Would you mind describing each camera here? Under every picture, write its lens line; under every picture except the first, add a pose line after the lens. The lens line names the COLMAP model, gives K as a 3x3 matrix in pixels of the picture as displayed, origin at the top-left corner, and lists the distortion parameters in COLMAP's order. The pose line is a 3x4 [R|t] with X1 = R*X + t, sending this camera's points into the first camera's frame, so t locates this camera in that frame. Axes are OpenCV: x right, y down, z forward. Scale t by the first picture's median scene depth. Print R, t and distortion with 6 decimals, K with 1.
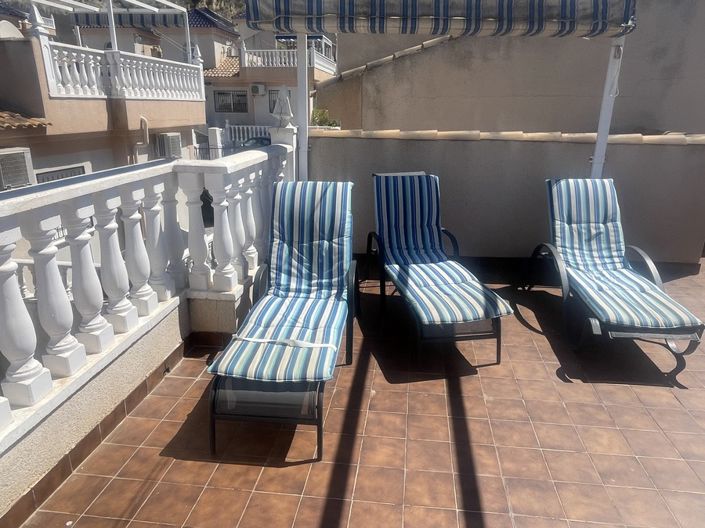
lens RADIAL K [[479.5, 0, 354.0], [0, 479.5, 267.2], [0, 0, 1]] dist [-0.001803, -0.002703]
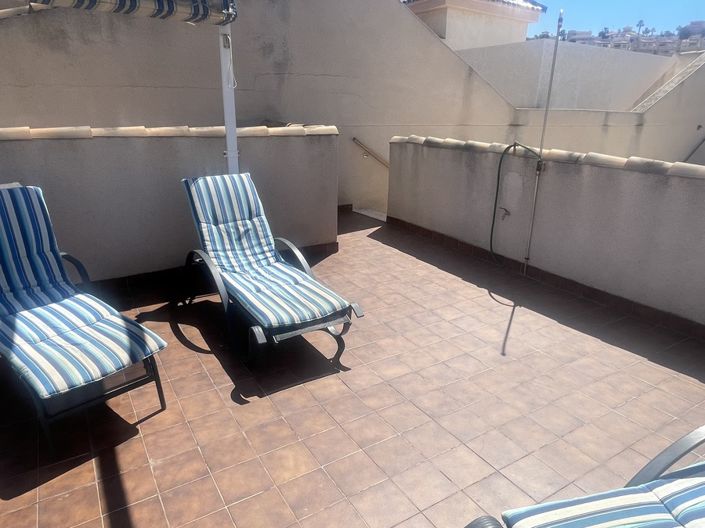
lens RADIAL K [[479.5, 0, 354.0], [0, 479.5, 267.2], [0, 0, 1]] dist [-0.001803, -0.002703]
pose [[0.776947, -0.194958, 0.598619, 0.091016], [0.190194, 0.979101, 0.072020, -0.027991], [-0.600149, 0.057898, 0.797790, 0.112360]]
